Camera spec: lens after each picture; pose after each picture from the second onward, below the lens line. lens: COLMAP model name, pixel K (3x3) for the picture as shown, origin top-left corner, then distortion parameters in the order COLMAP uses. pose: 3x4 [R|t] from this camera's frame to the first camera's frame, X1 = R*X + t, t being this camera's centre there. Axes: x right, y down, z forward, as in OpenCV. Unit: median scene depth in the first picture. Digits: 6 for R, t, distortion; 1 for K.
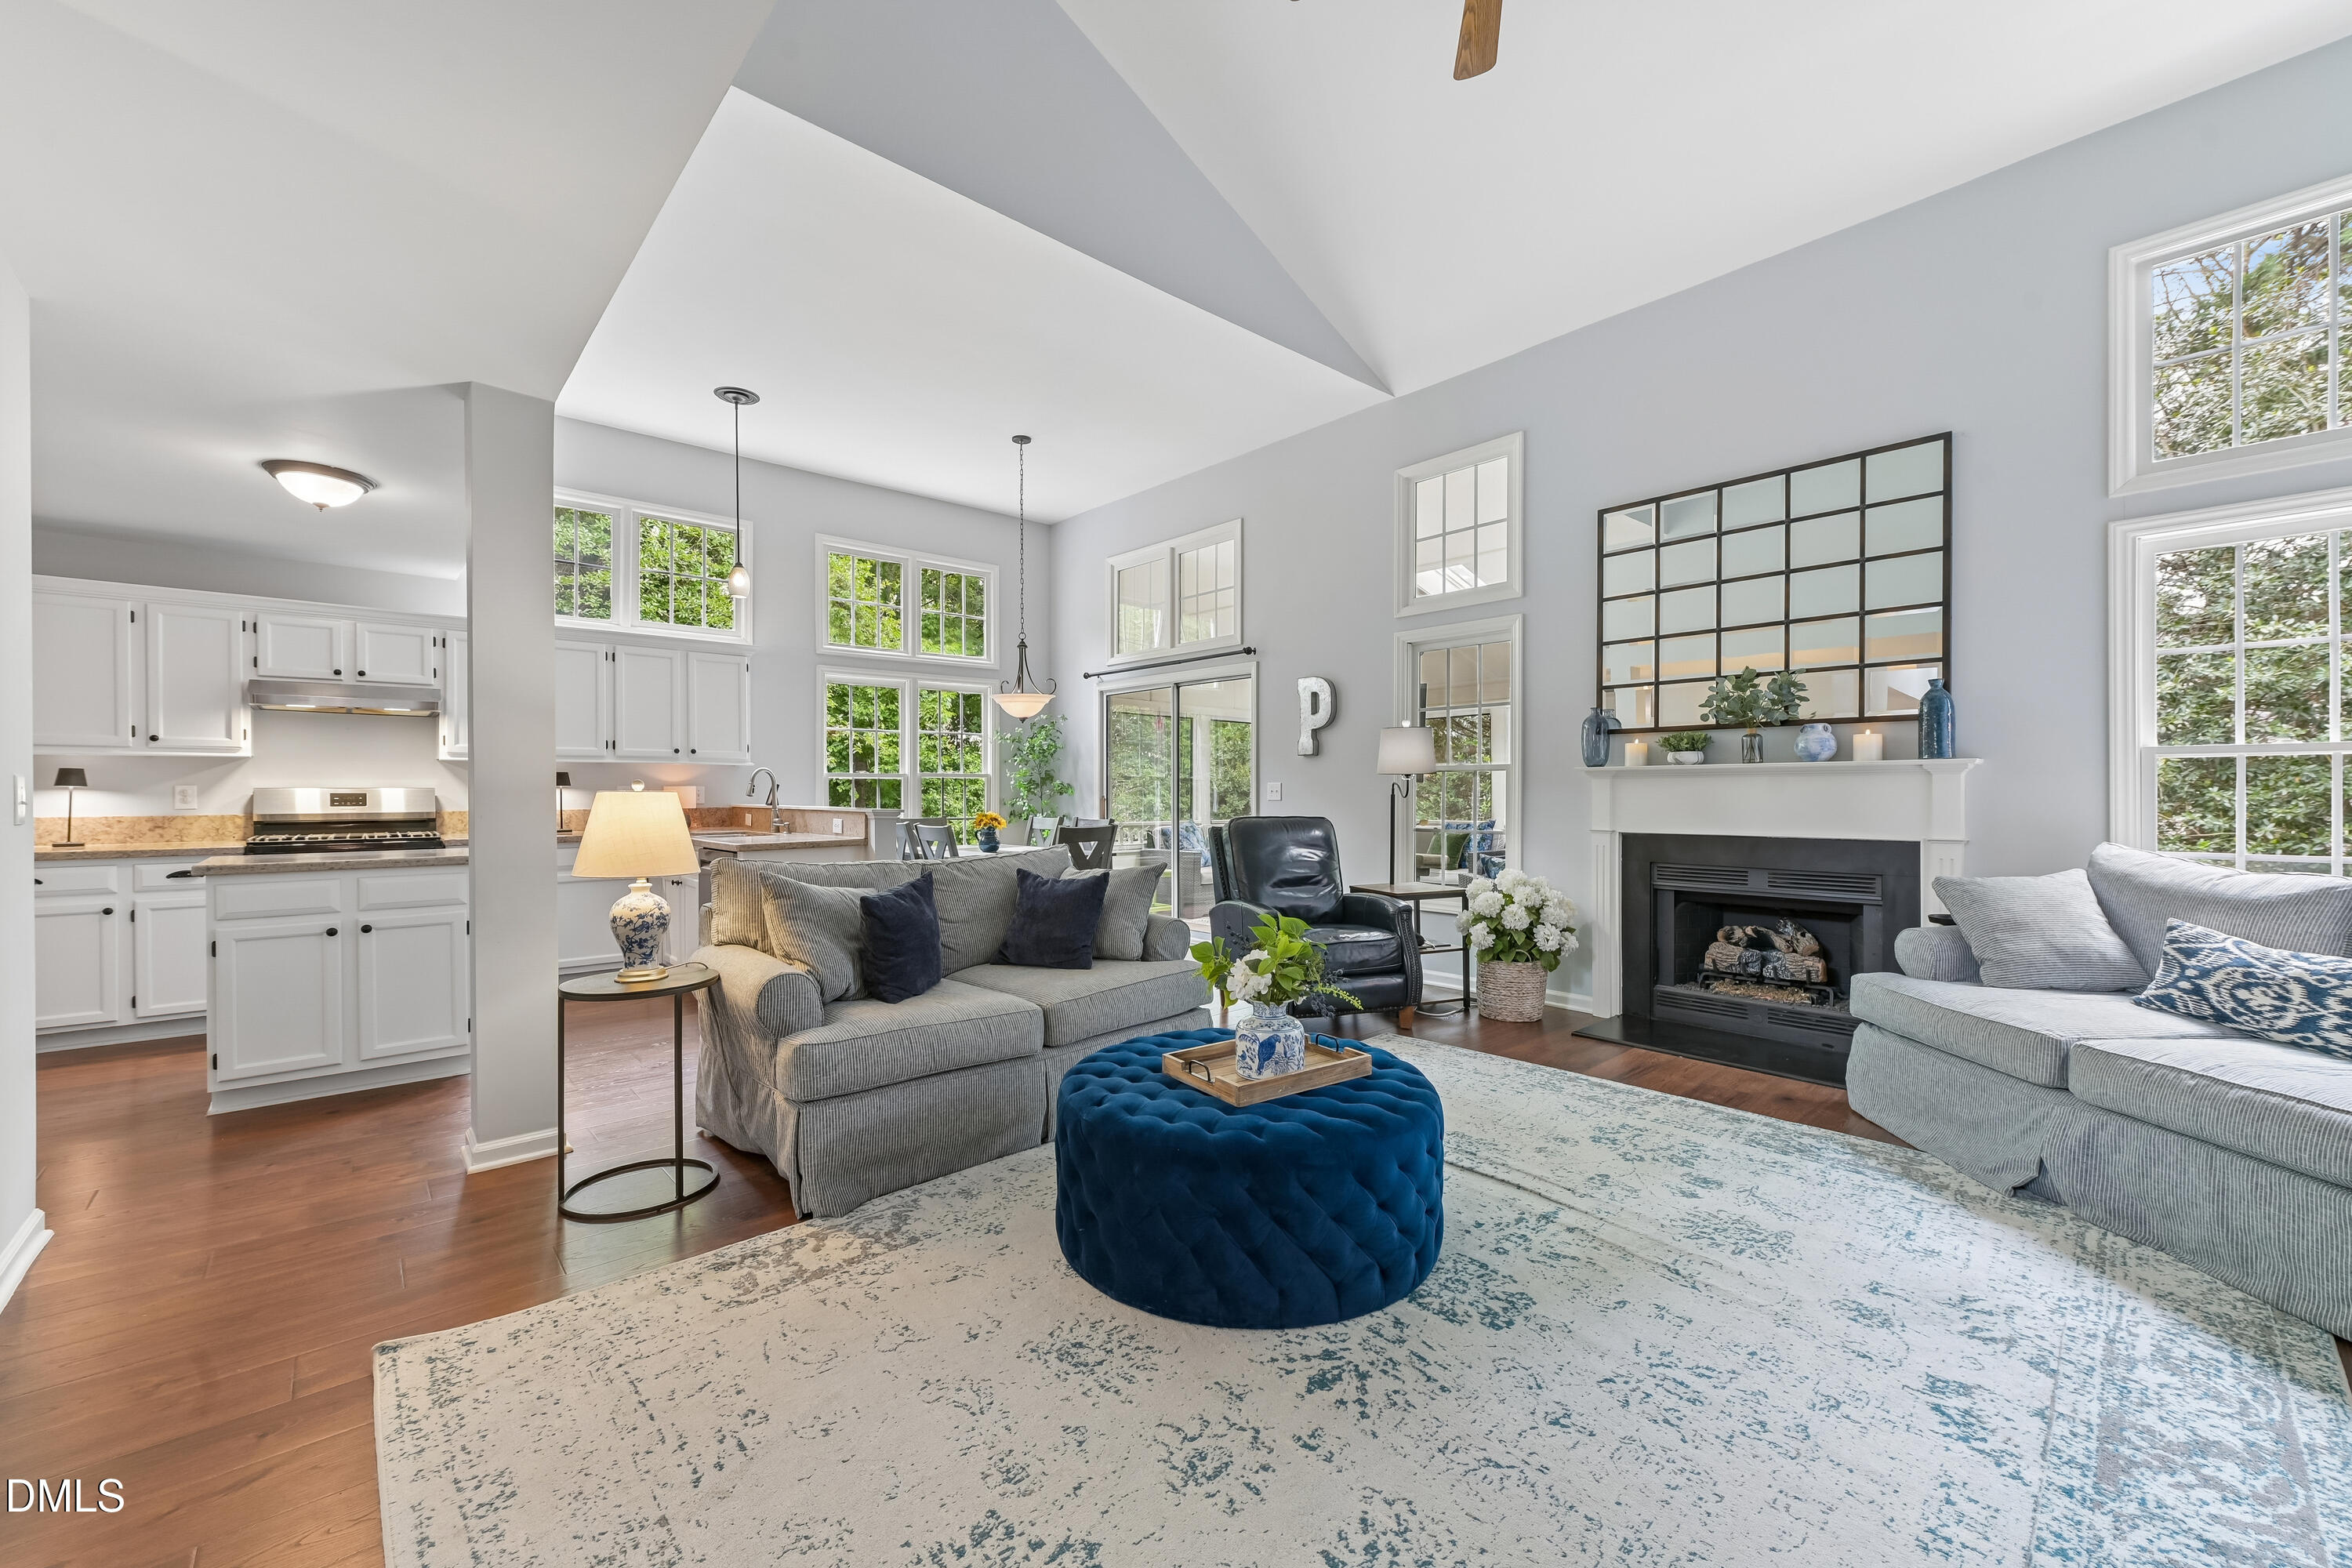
lens RADIAL K [[928.7, 0, 1179.5], [0, 928.7, 796.1], [0, 0, 1]] dist [0.008473, -0.003064]
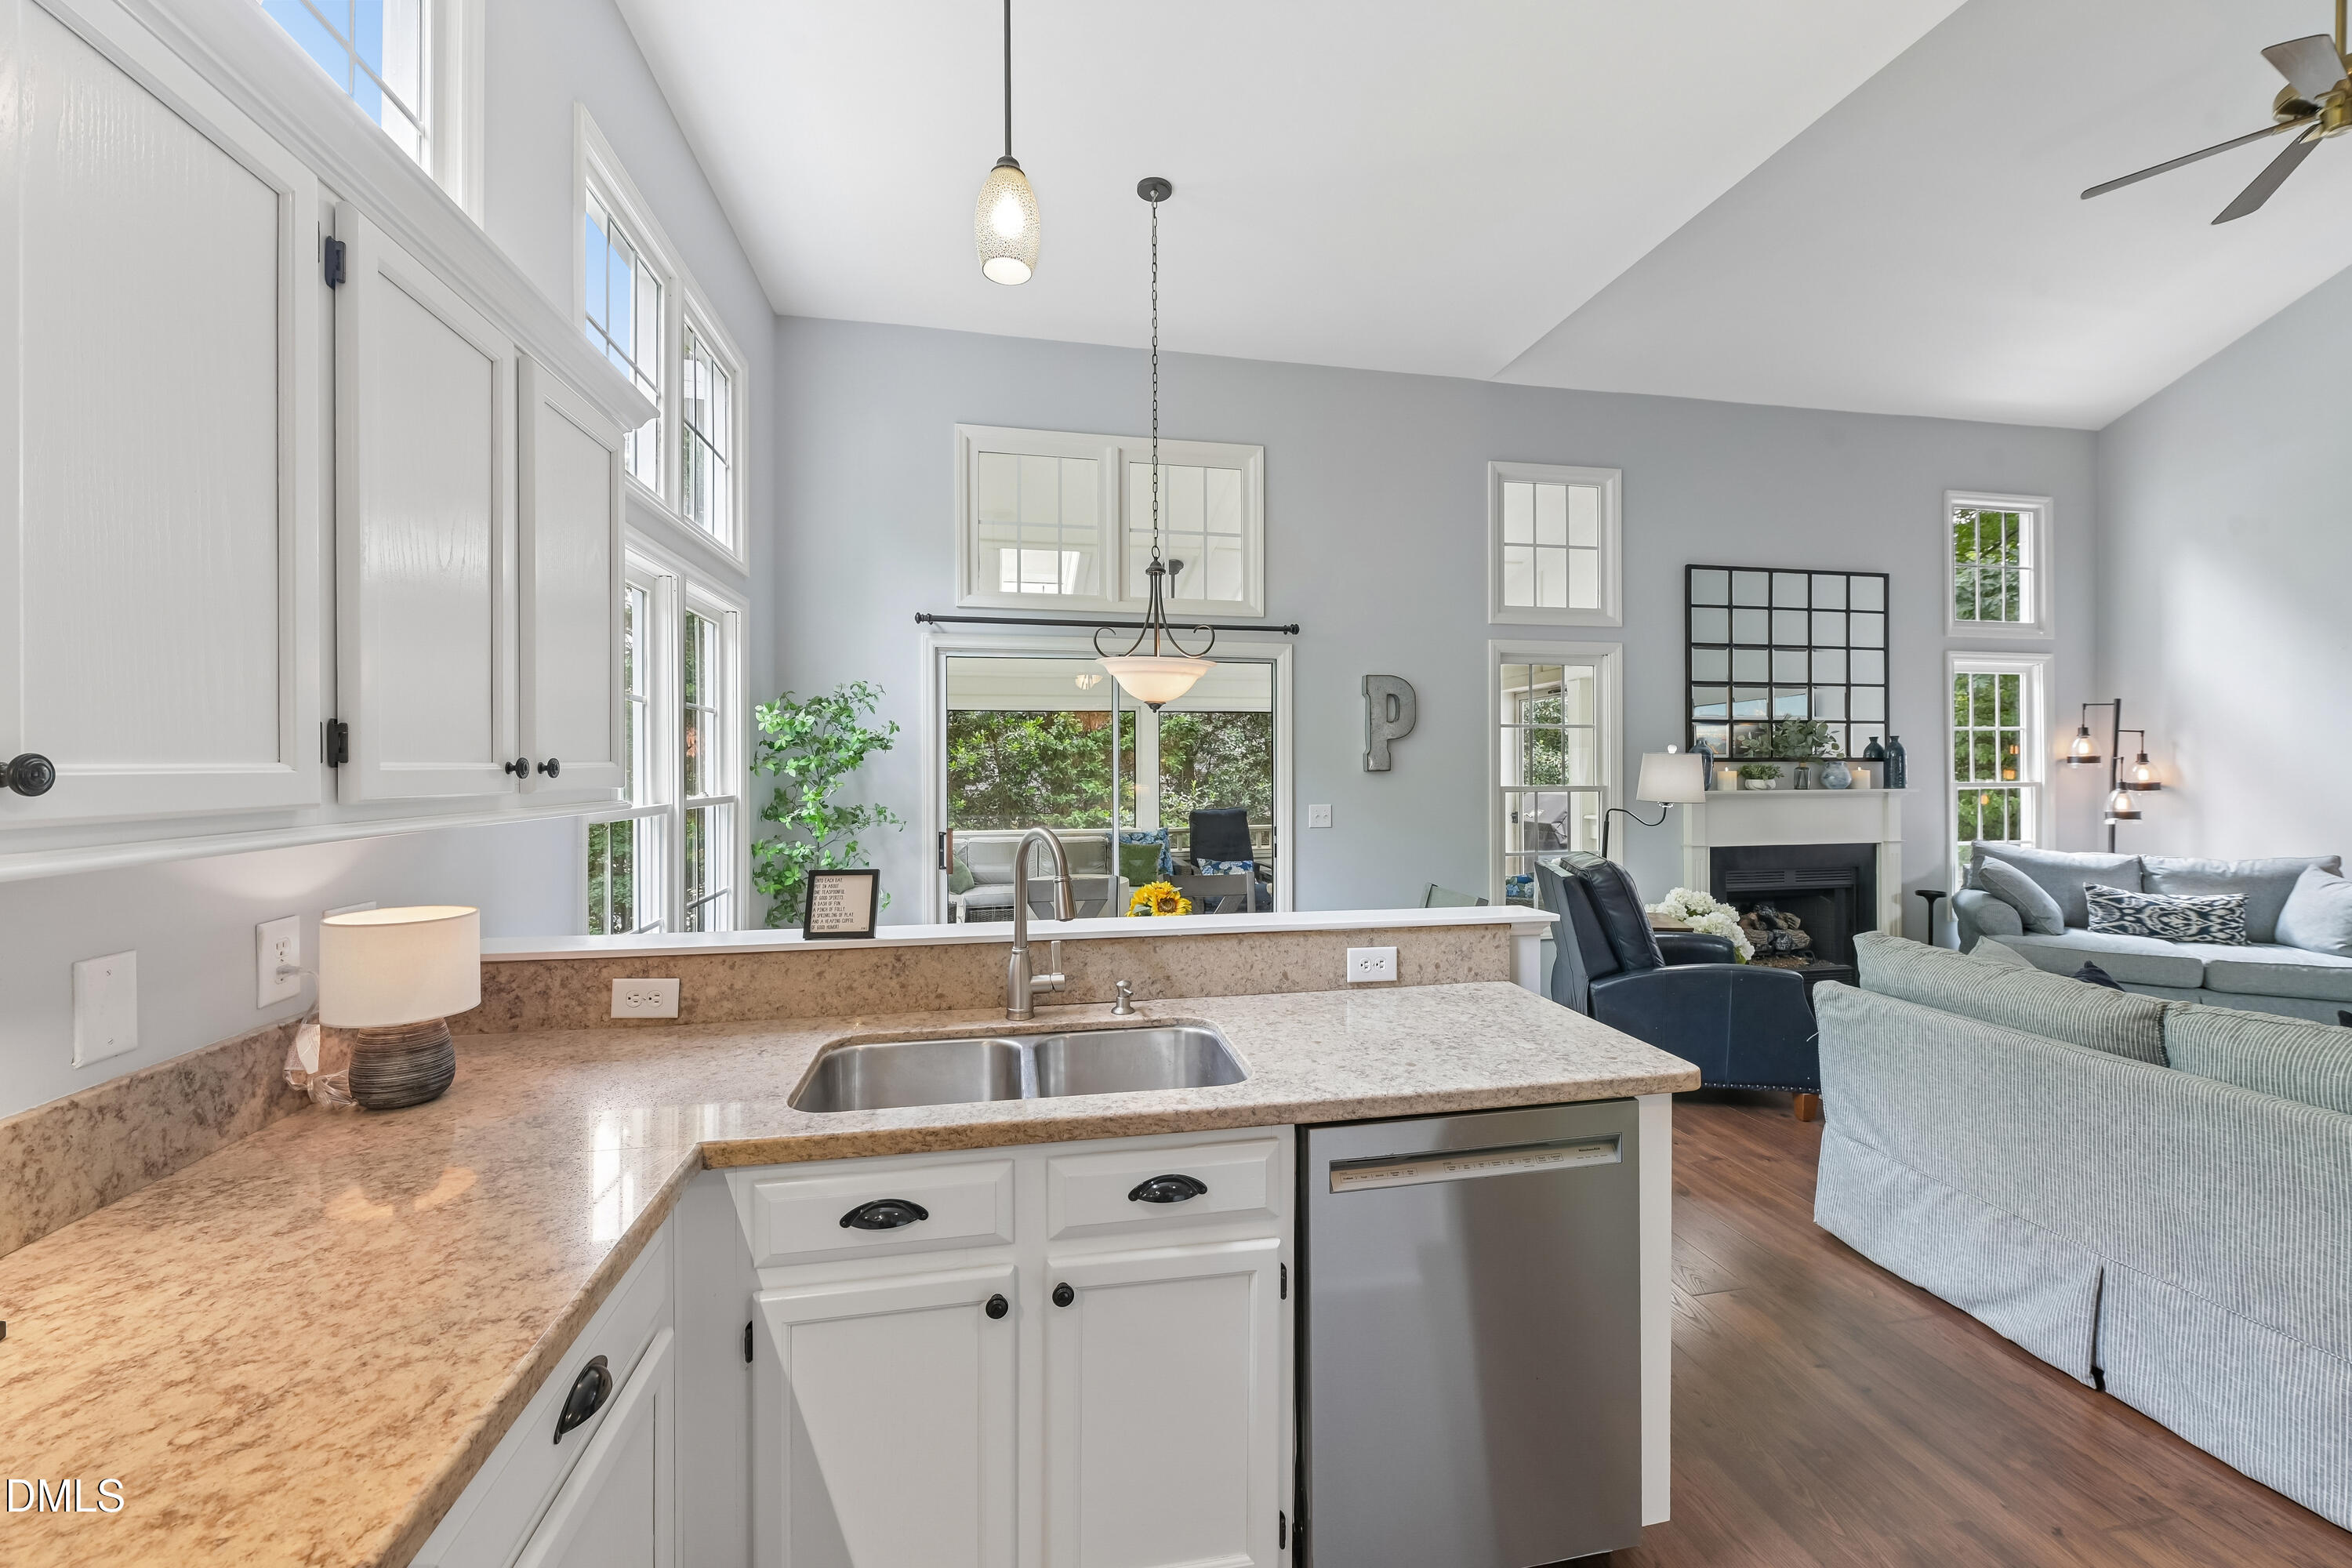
lens RADIAL K [[927.2, 0, 1183.1], [0, 927.2, 774.5], [0, 0, 1]] dist [-0.000180, -0.000049]
pose [[0.514232, -0.006607, 0.857626, -1.074515], [0.006091, 0.999973, 0.004052, -0.075285], [-0.857630, 0.003140, 0.514258, 1.213016]]
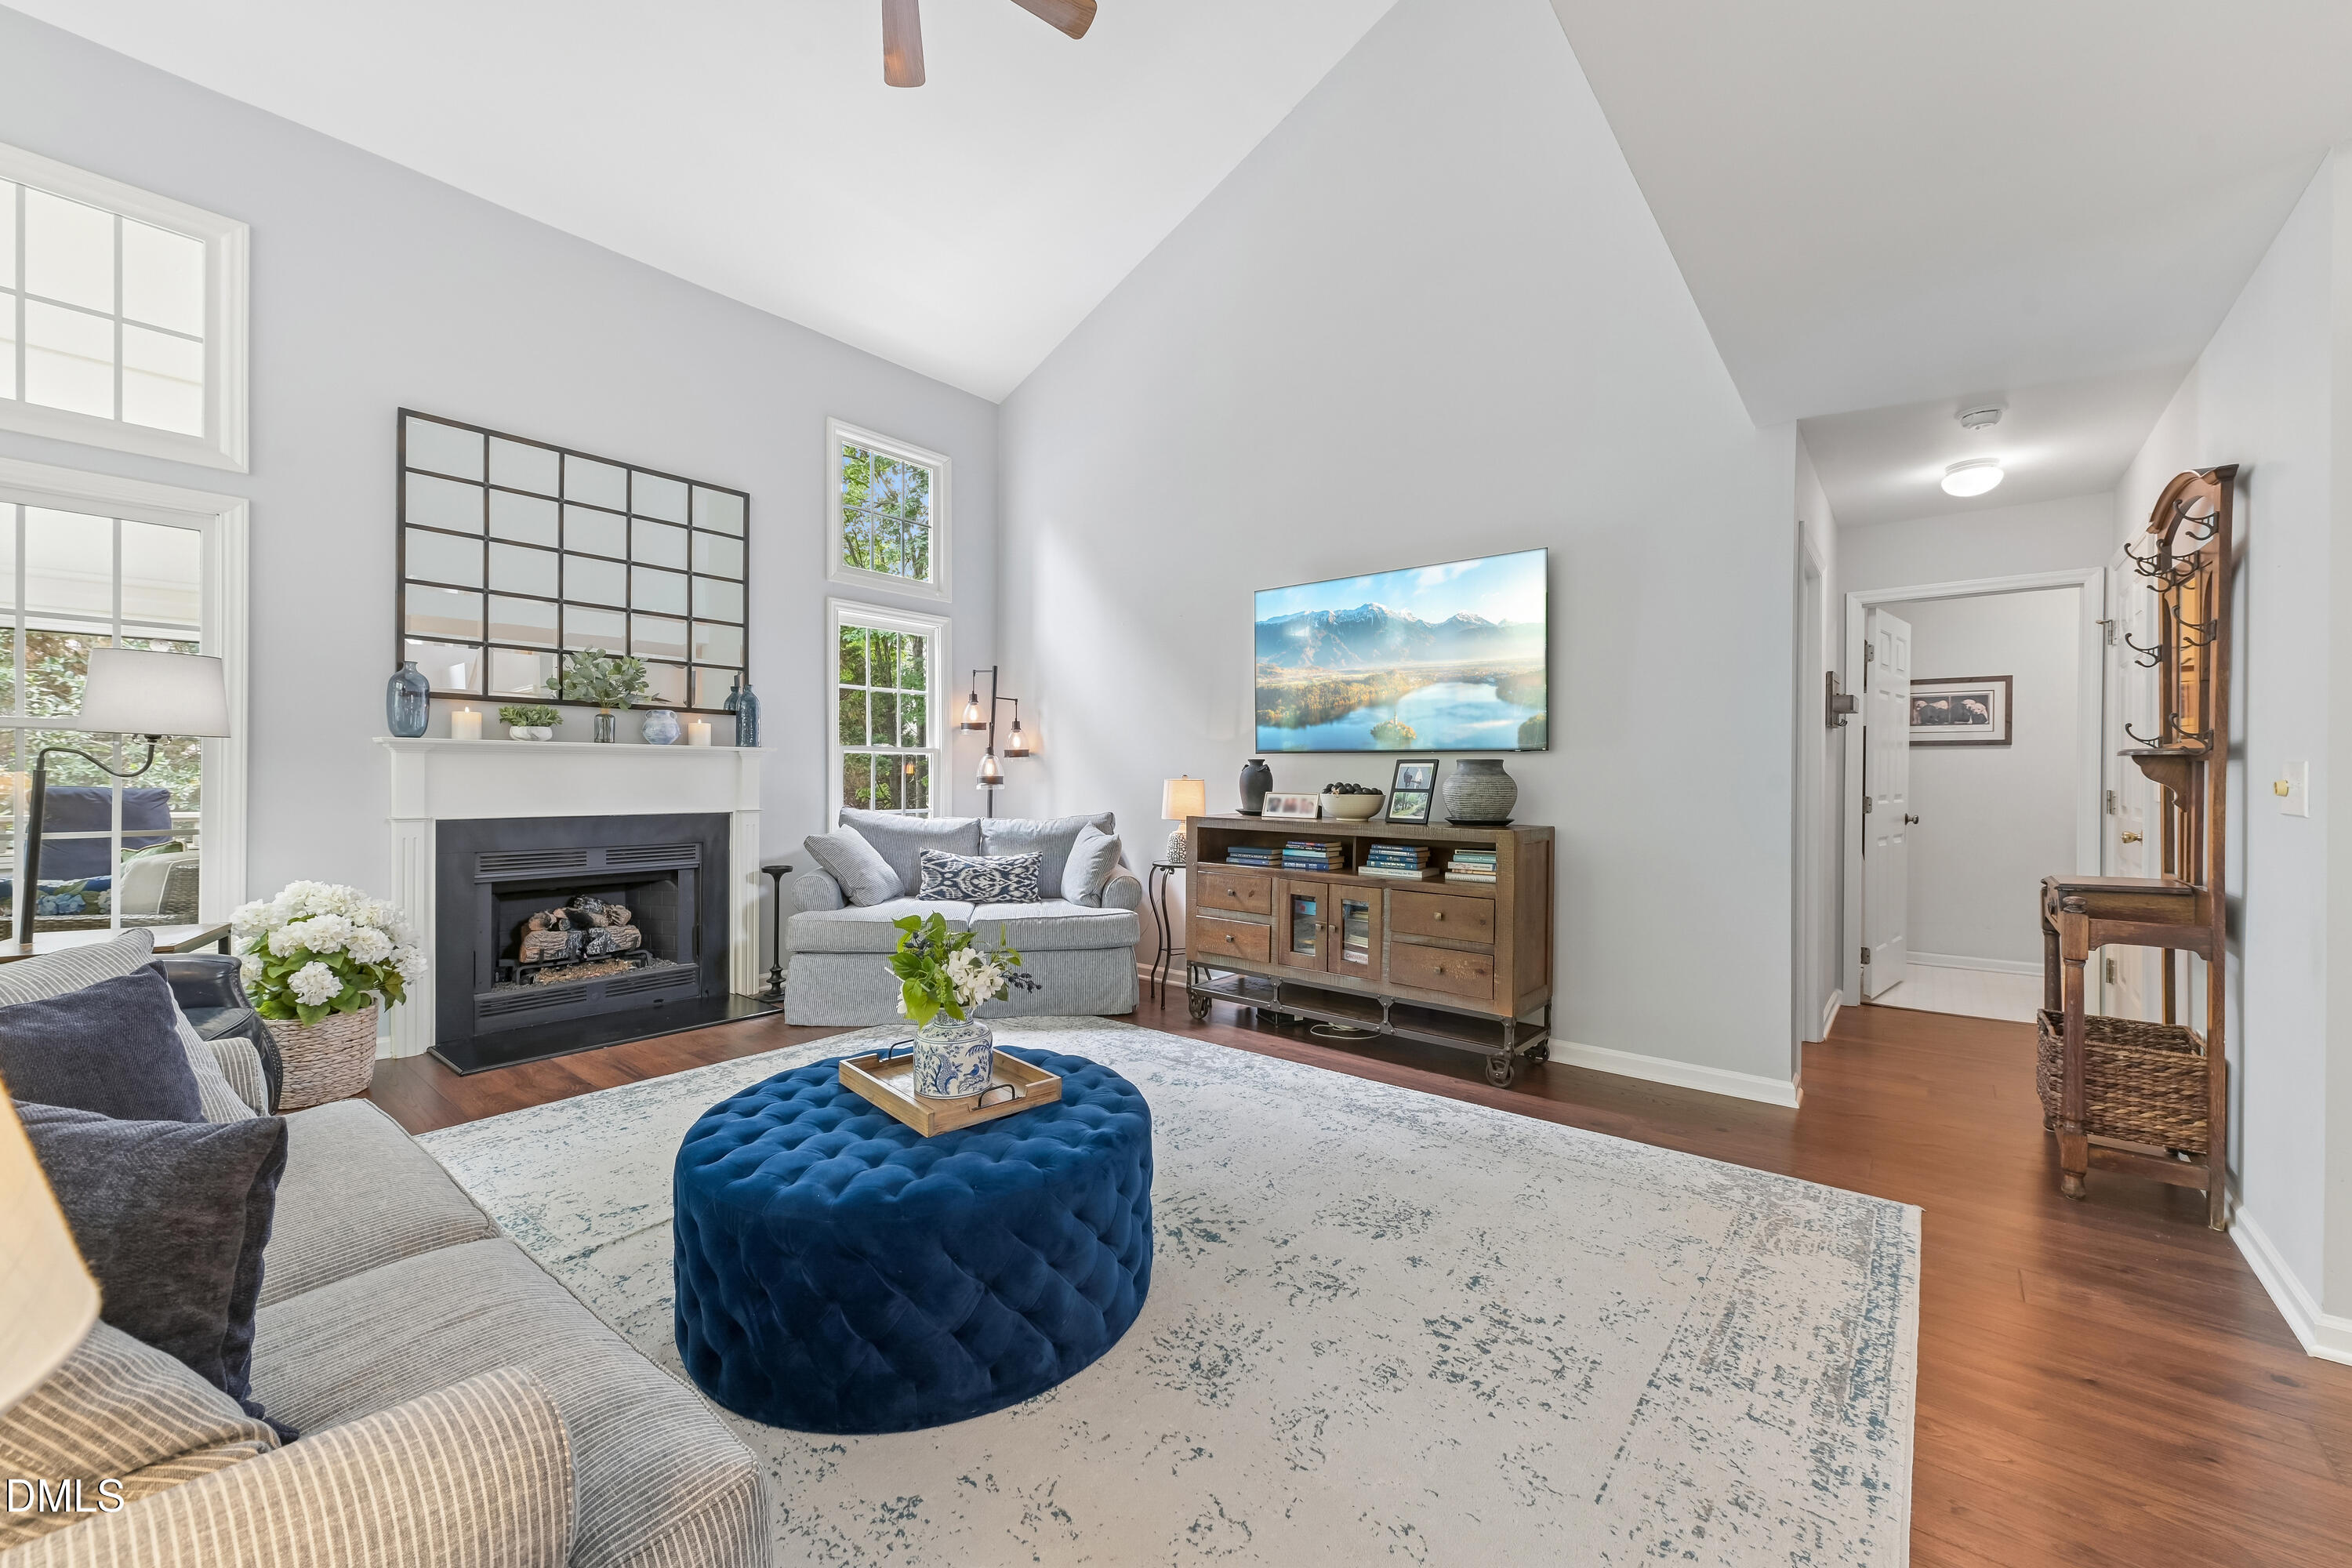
lens RADIAL K [[920.3, 0, 1189.1], [0, 920.3, 778.0], [0, 0, 1]] dist [0.000021, -0.000196]
pose [[-0.161045, 0.000507, 0.986947, -0.529176], [-0.002484, 0.999996, -0.000919, 0.002289], [-0.986944, -0.002600, -0.161044, 0.603437]]
